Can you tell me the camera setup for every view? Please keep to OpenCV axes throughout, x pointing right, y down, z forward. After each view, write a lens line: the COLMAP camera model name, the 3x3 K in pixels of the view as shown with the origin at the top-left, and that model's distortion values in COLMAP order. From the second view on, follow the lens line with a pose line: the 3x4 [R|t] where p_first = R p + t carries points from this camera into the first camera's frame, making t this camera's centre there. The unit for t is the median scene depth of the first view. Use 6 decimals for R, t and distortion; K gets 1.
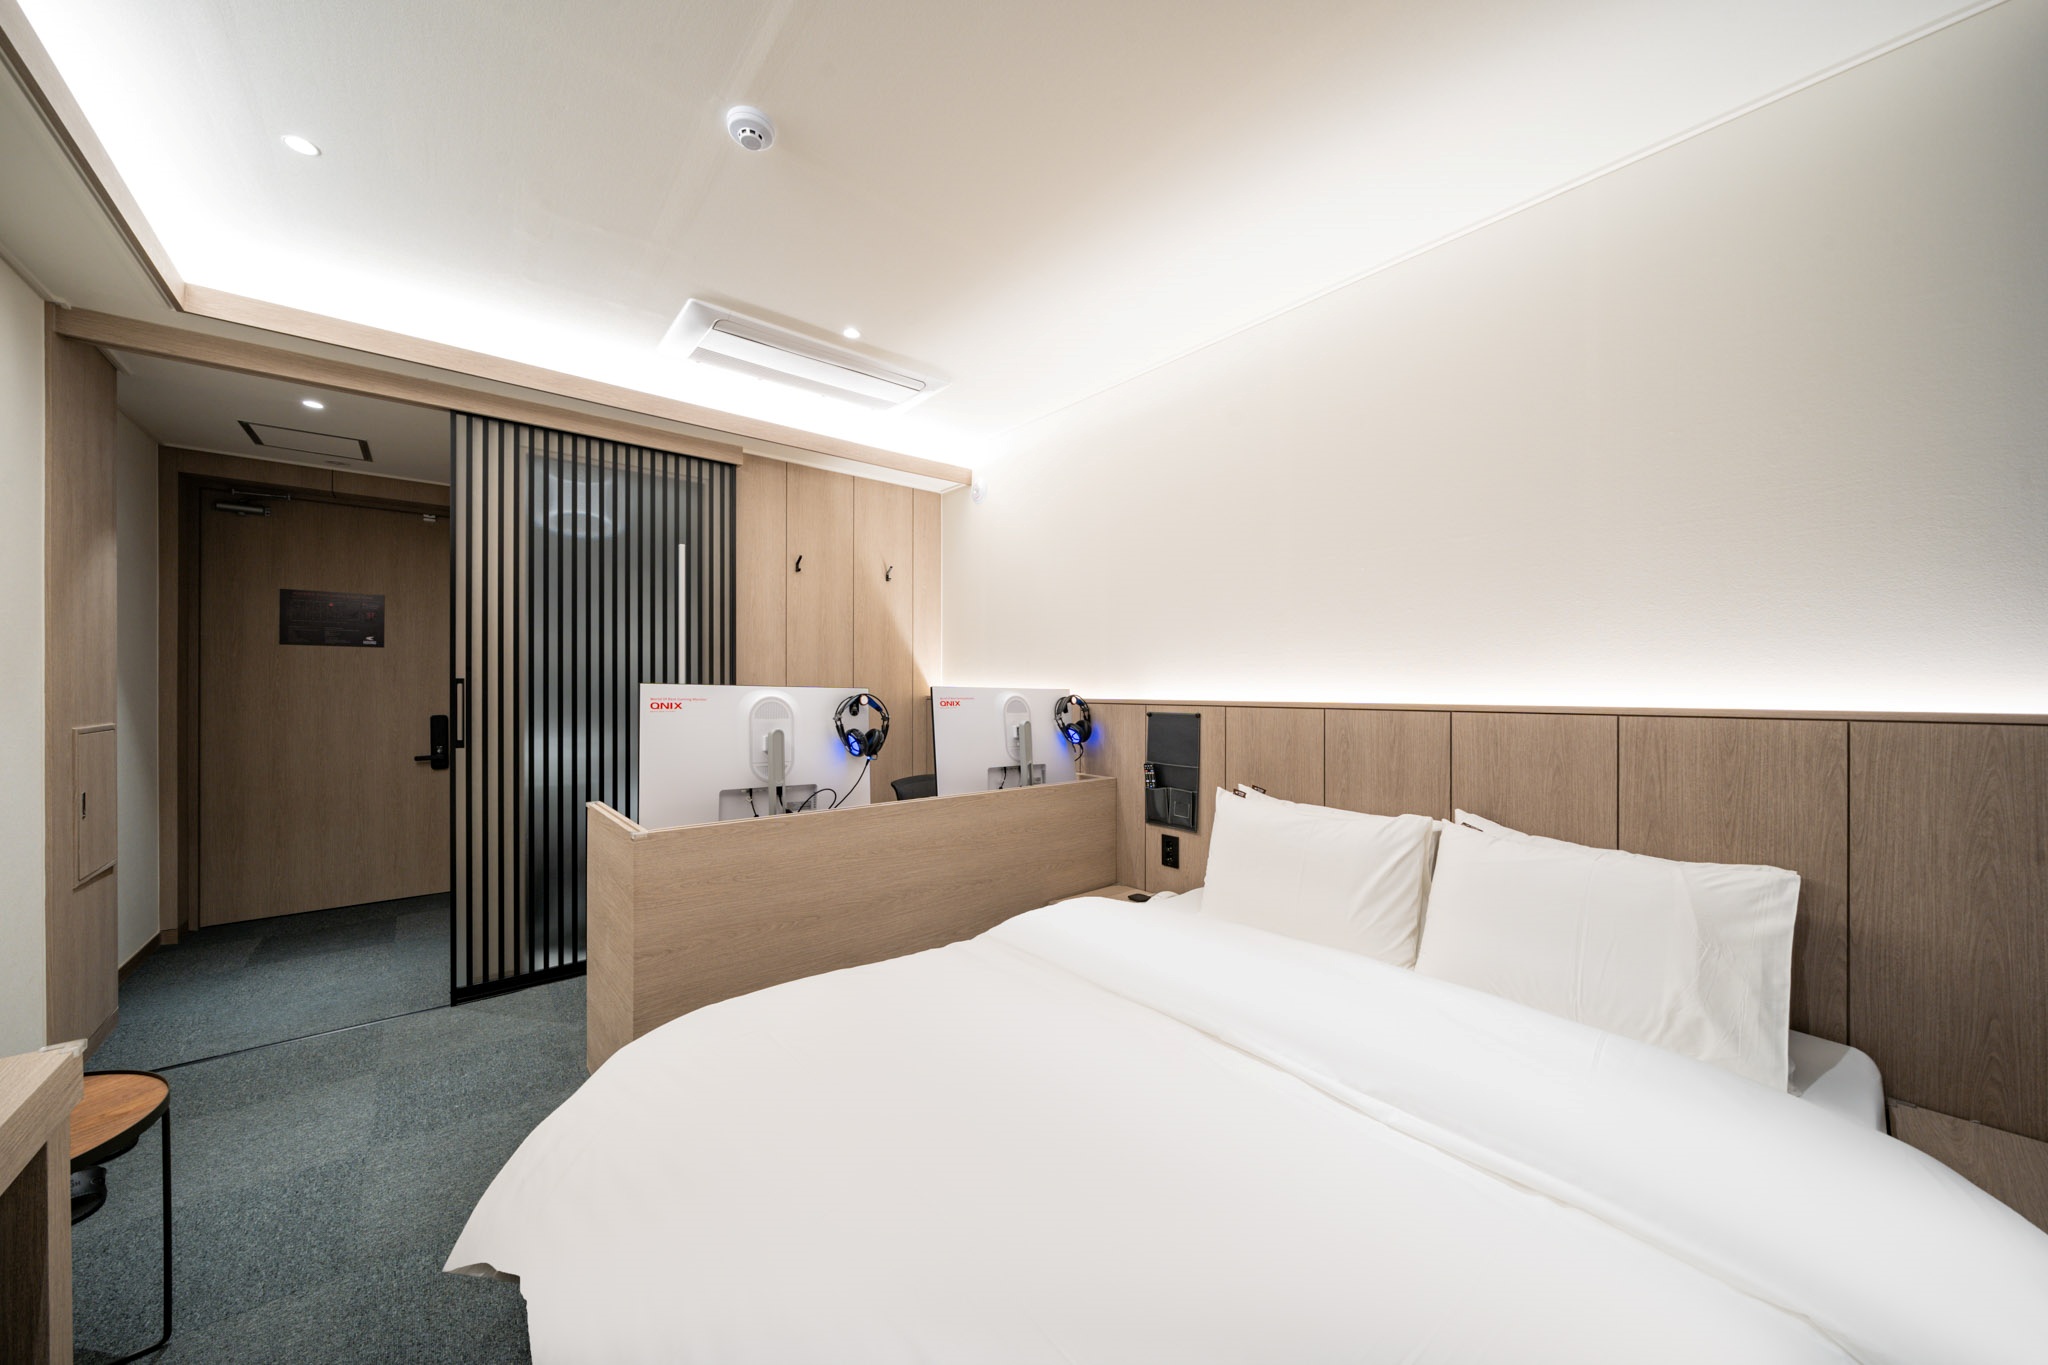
lens RADIAL K [[695.9, 0, 1031.7], [0, 695.9, 677.2], [0, 0, 1]] dist [-0.008273, 0.000057]
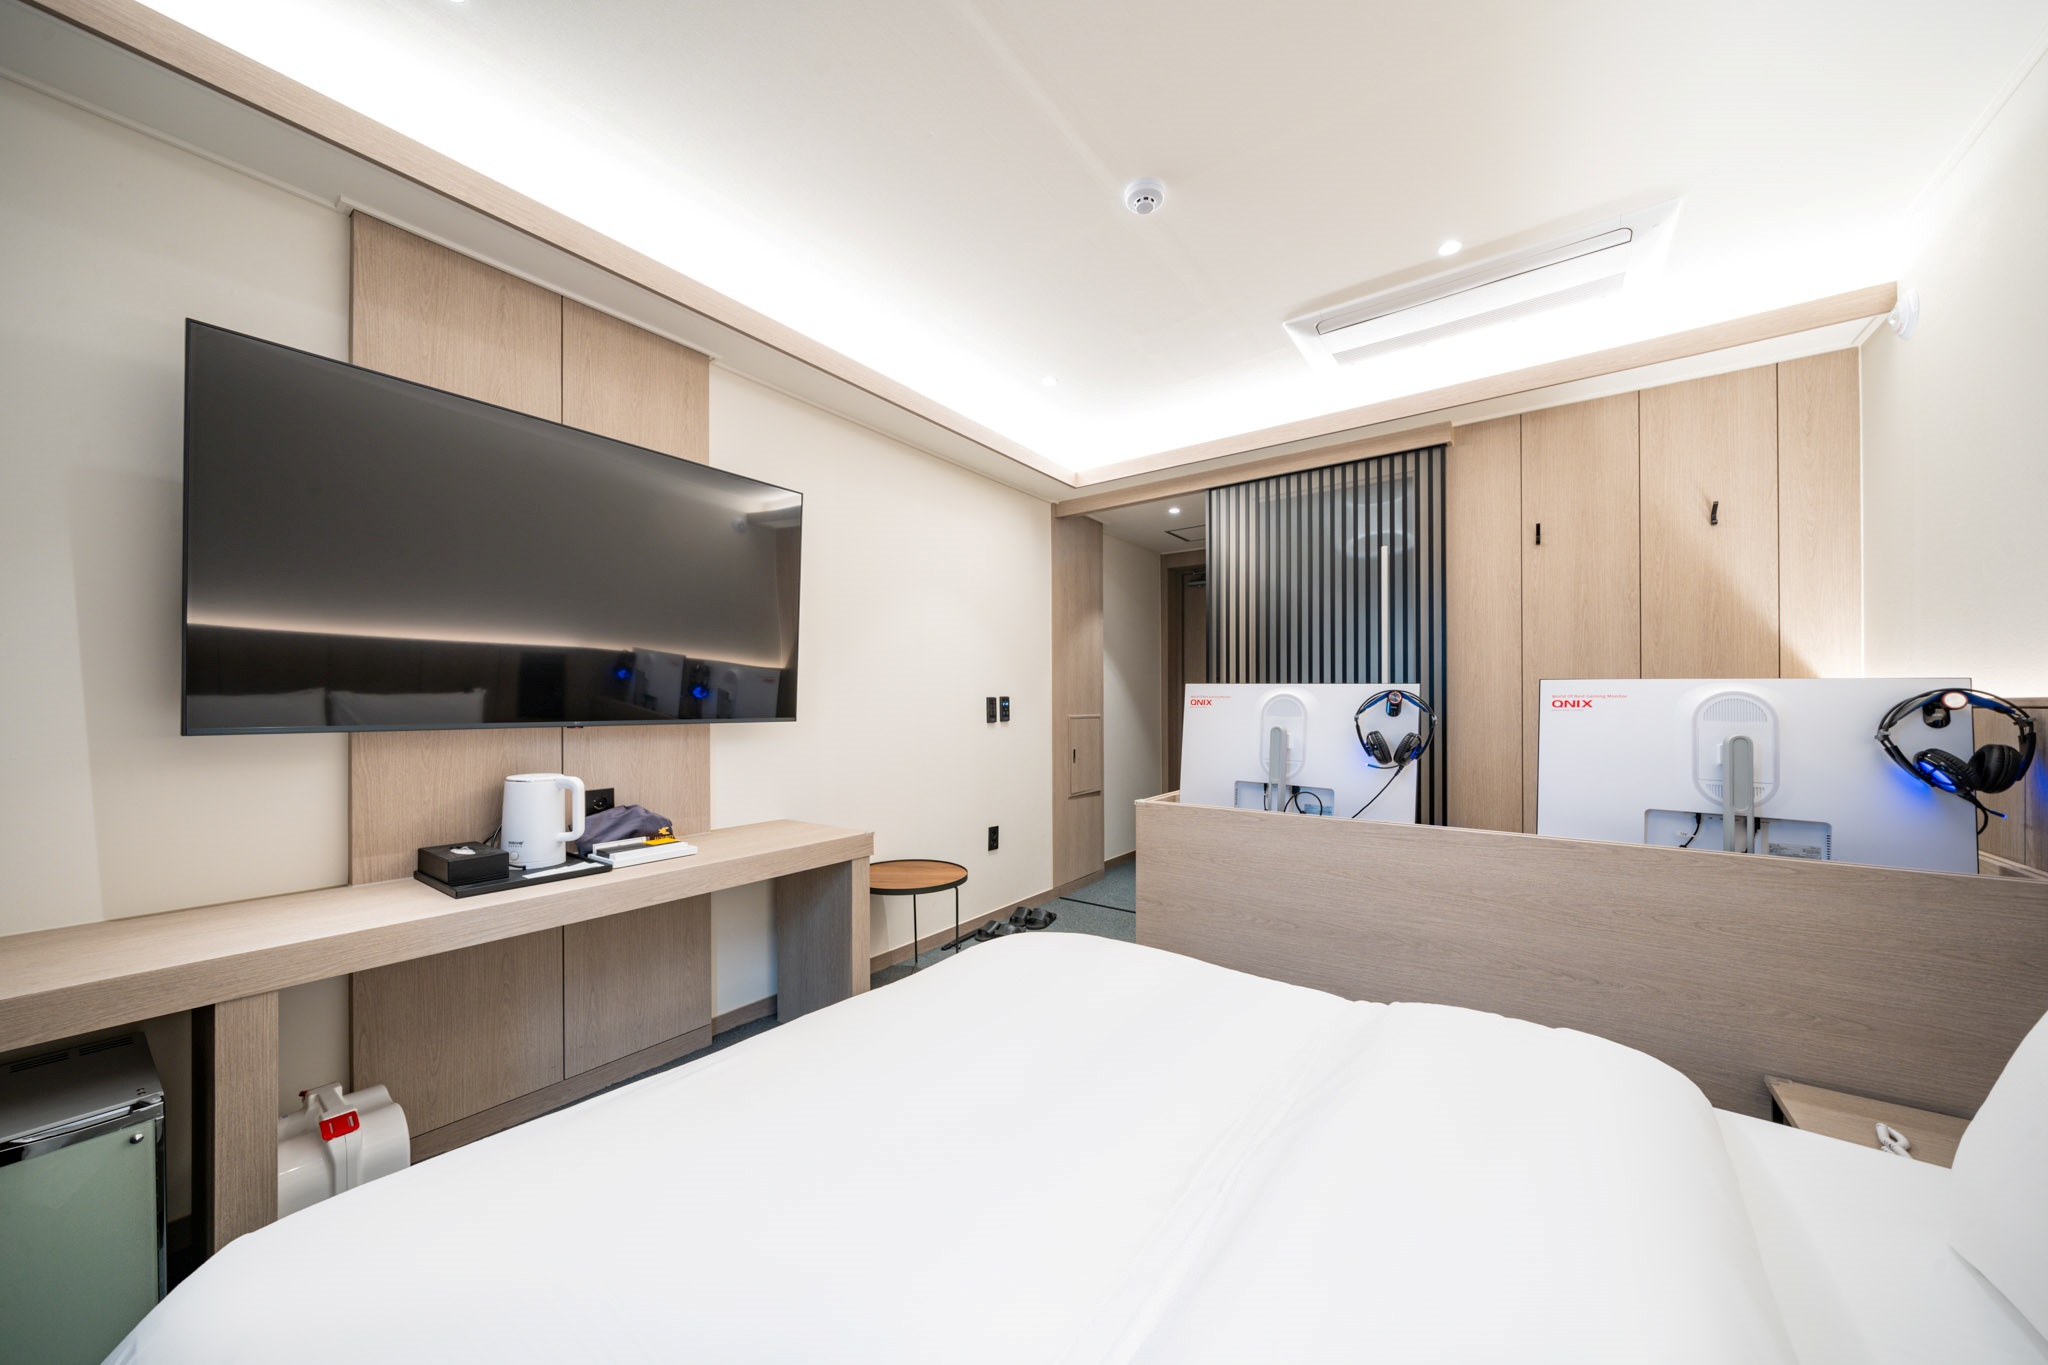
lens RADIAL K [[695.9, 0, 1033.5], [0, 695.9, 691.7], [0, 0, 1]] dist [-0.008273, 0.000057]
pose [[0.246664, -0.018280, -0.968929, 0.387199], [0.017278, 0.999746, -0.014463, 0.025965], [0.968947, -0.013174, 0.246917, 0.315733]]
